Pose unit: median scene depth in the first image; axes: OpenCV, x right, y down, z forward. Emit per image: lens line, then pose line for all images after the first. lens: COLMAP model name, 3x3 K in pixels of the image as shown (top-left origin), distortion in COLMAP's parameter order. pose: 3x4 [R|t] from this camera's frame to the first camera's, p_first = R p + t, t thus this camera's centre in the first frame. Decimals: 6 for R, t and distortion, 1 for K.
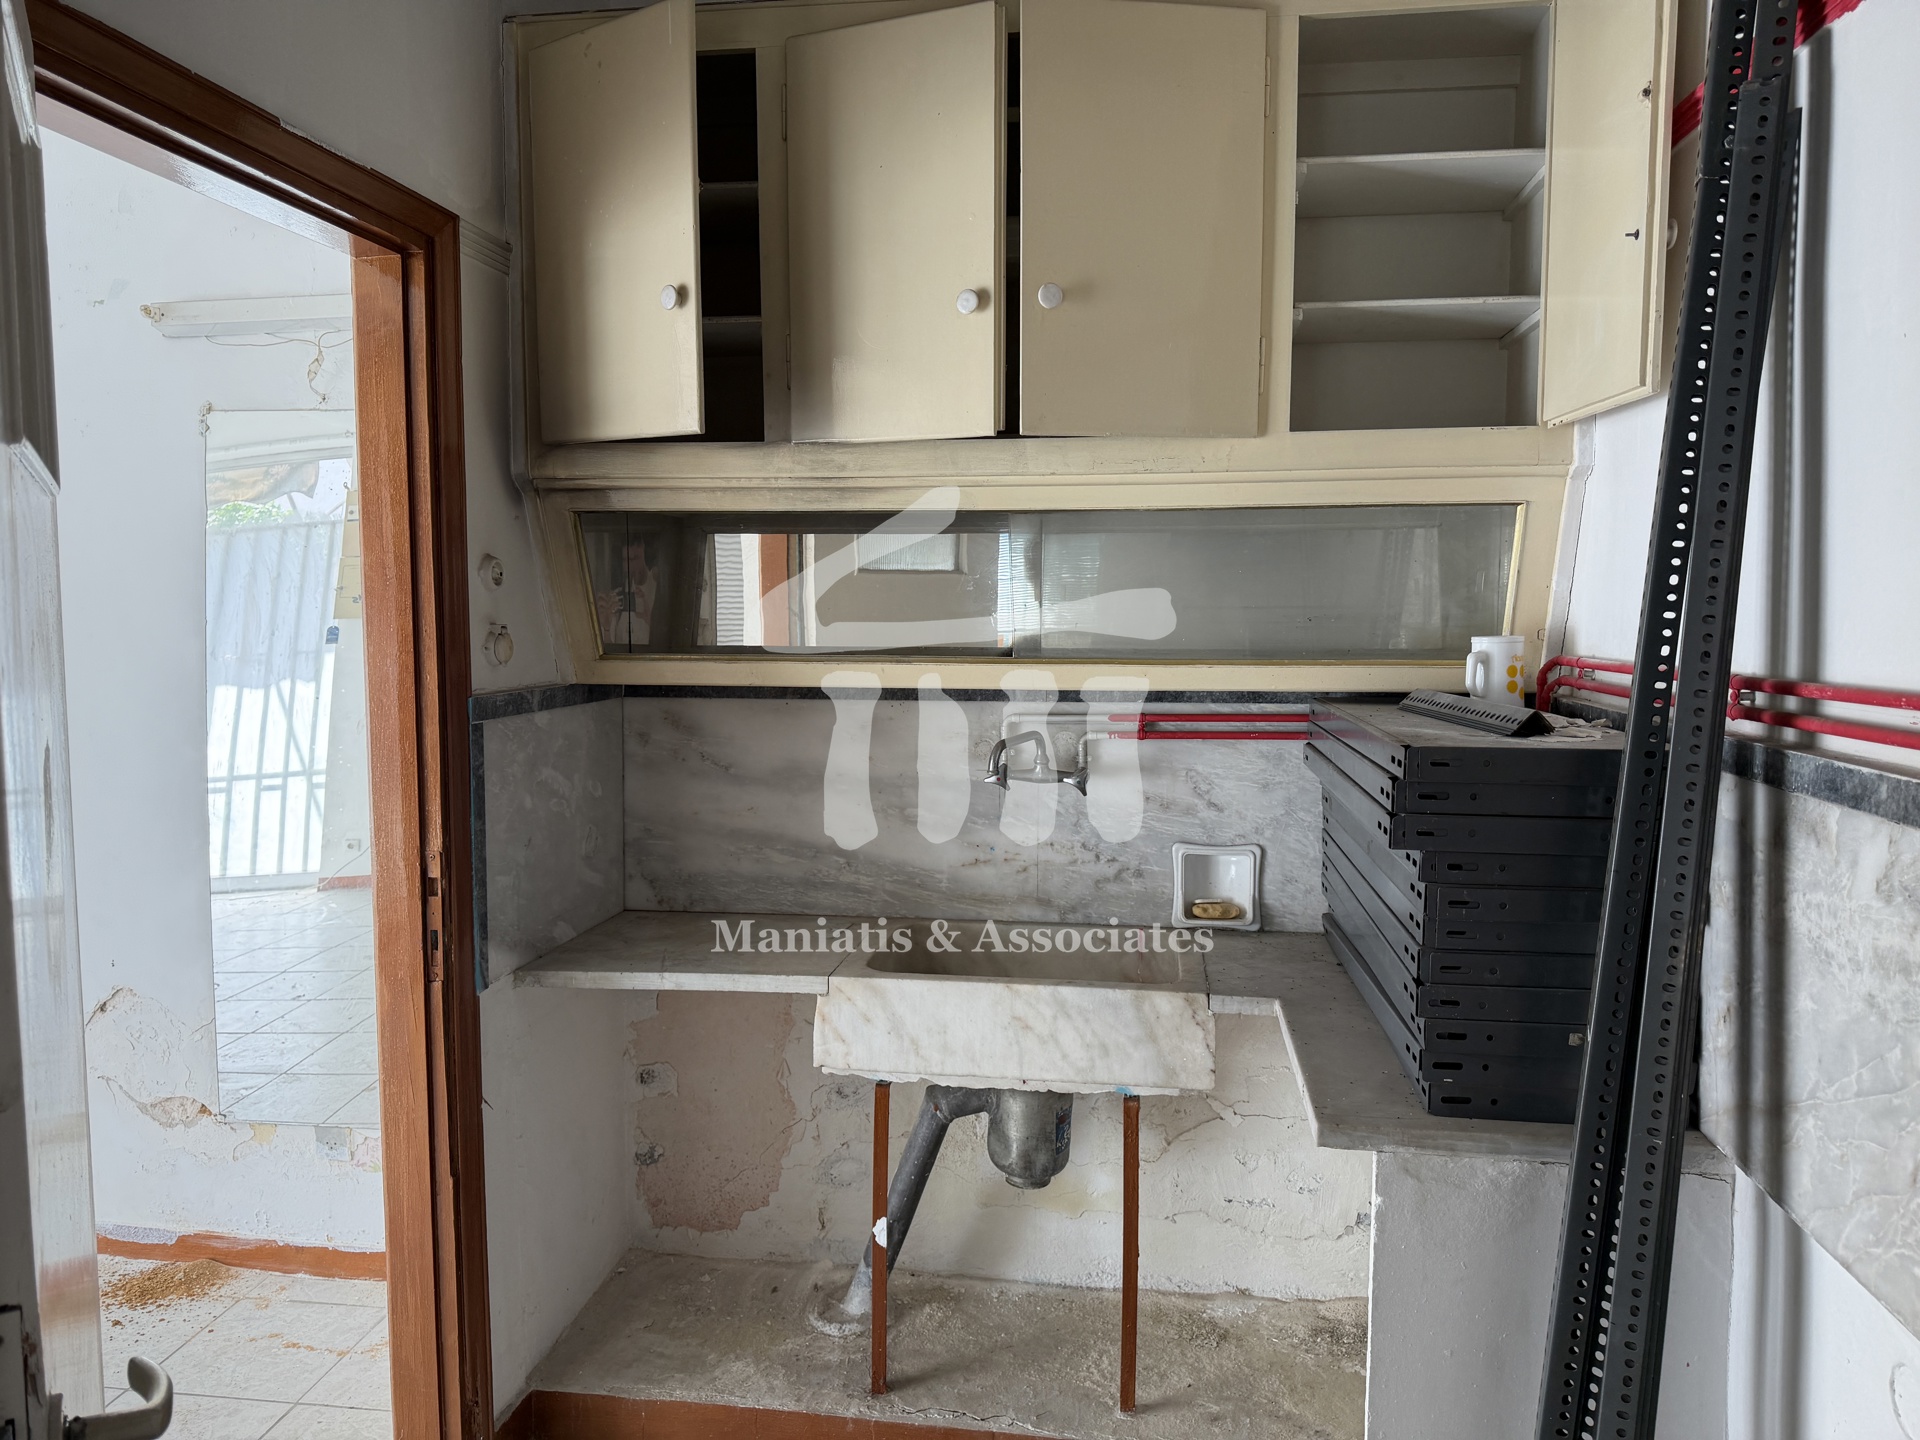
lens RADIAL K [[1360.9, 0, 960.8], [0, 1360.9, 711.6], [0, 0, 1]] dist [0.070563, -0.088244]
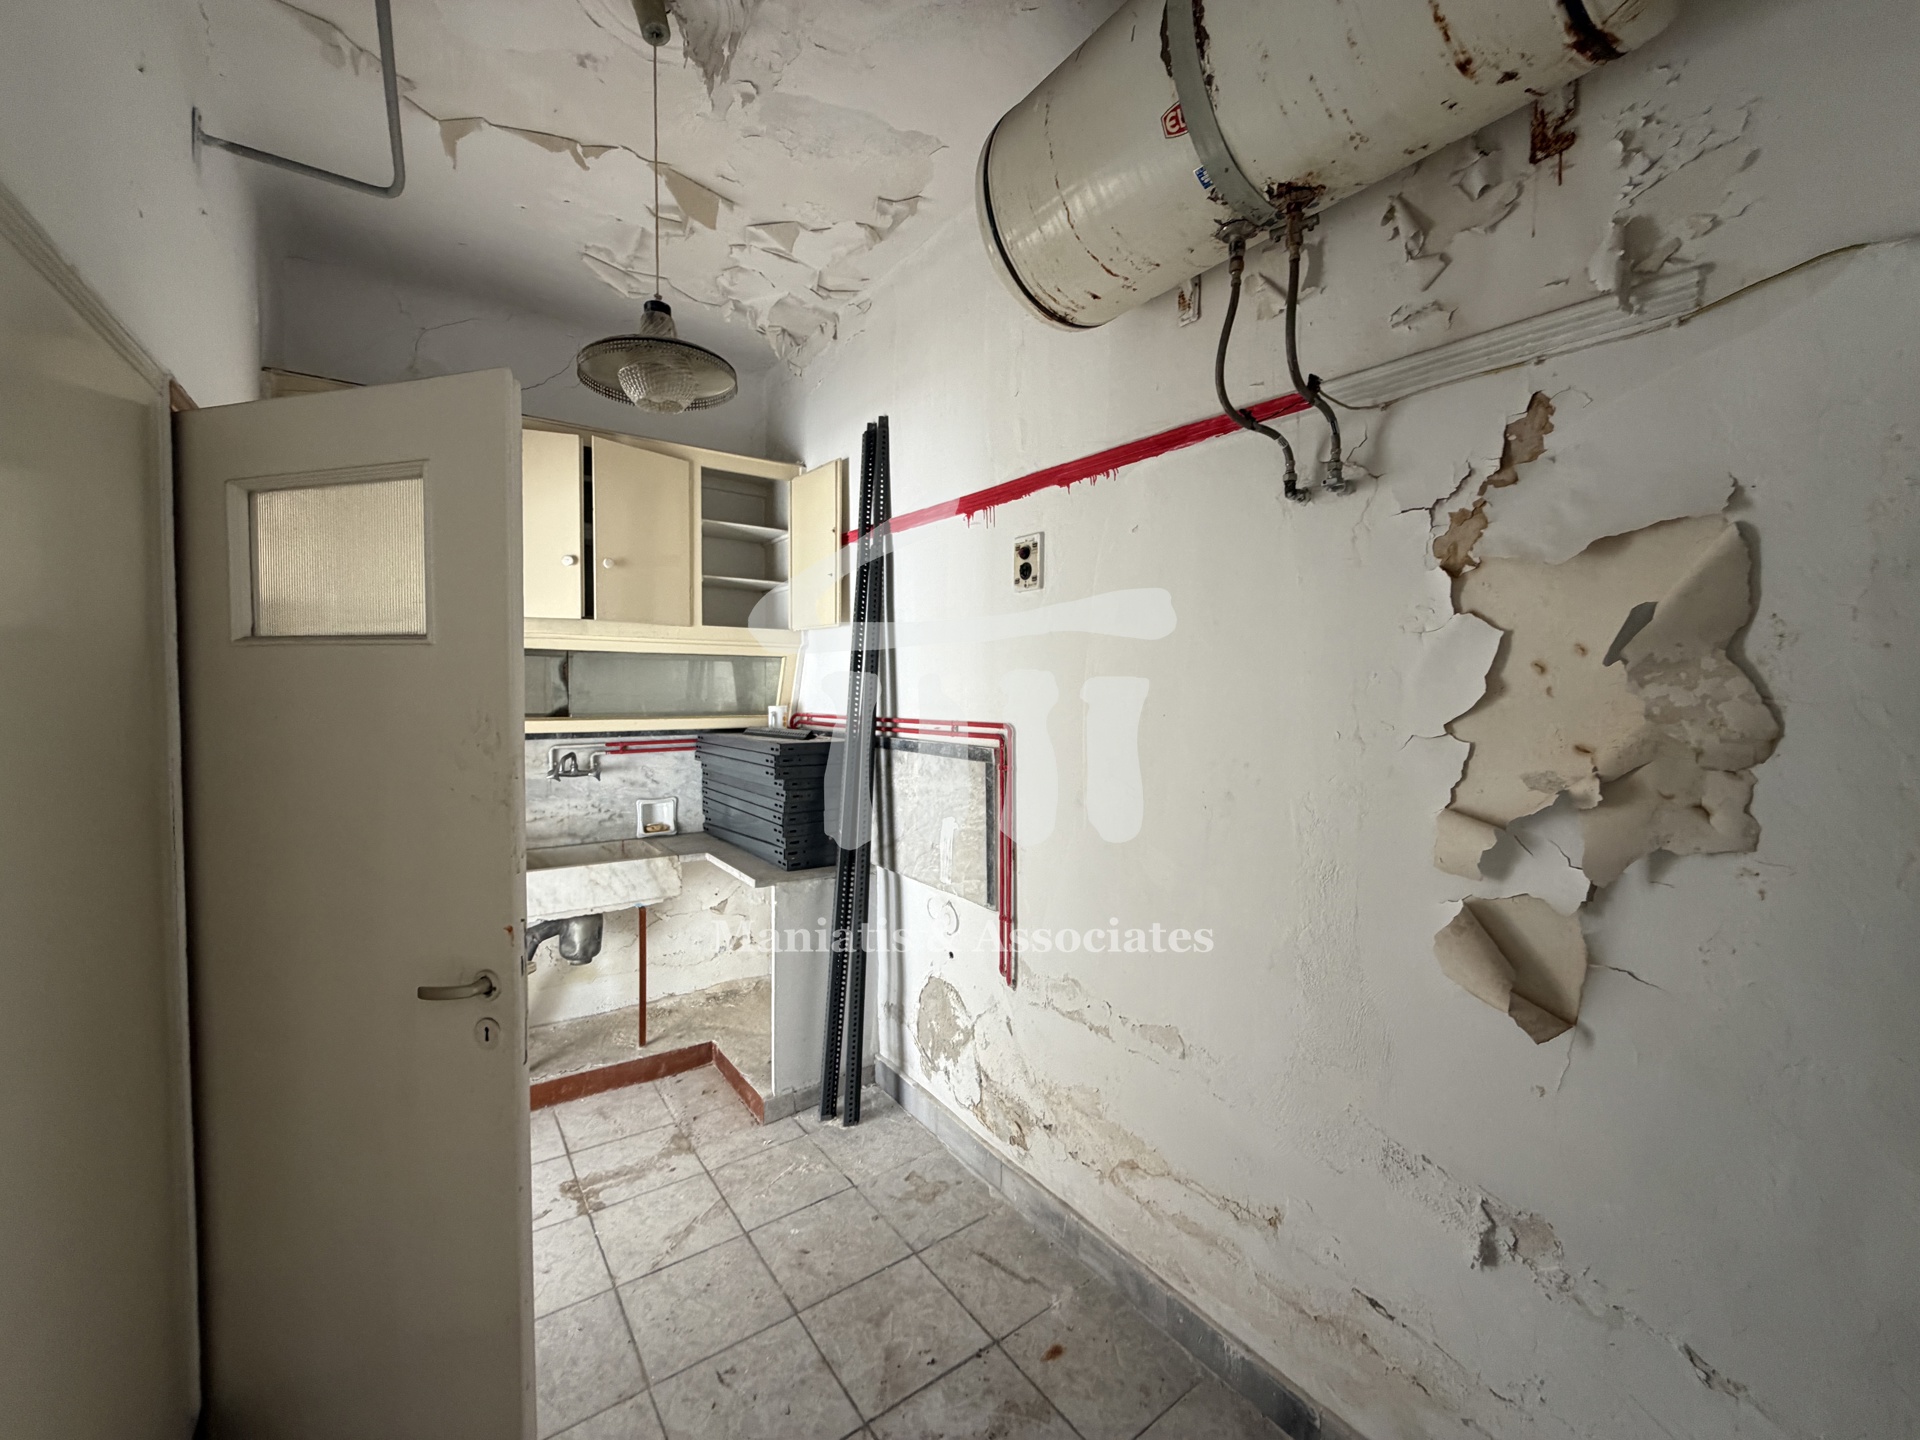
lens RADIAL K [[764.9, 0, 953.3], [0, 764.9, 718.9], [0, 0, 1]] dist [-0.000495, 0.000145]
pose [[0.733570, -0.023660, 0.679202, -0.365271], [0.049131, 0.998625, -0.018277, 0.014626], [-0.677836, 0.046778, 0.733724, -0.320184]]
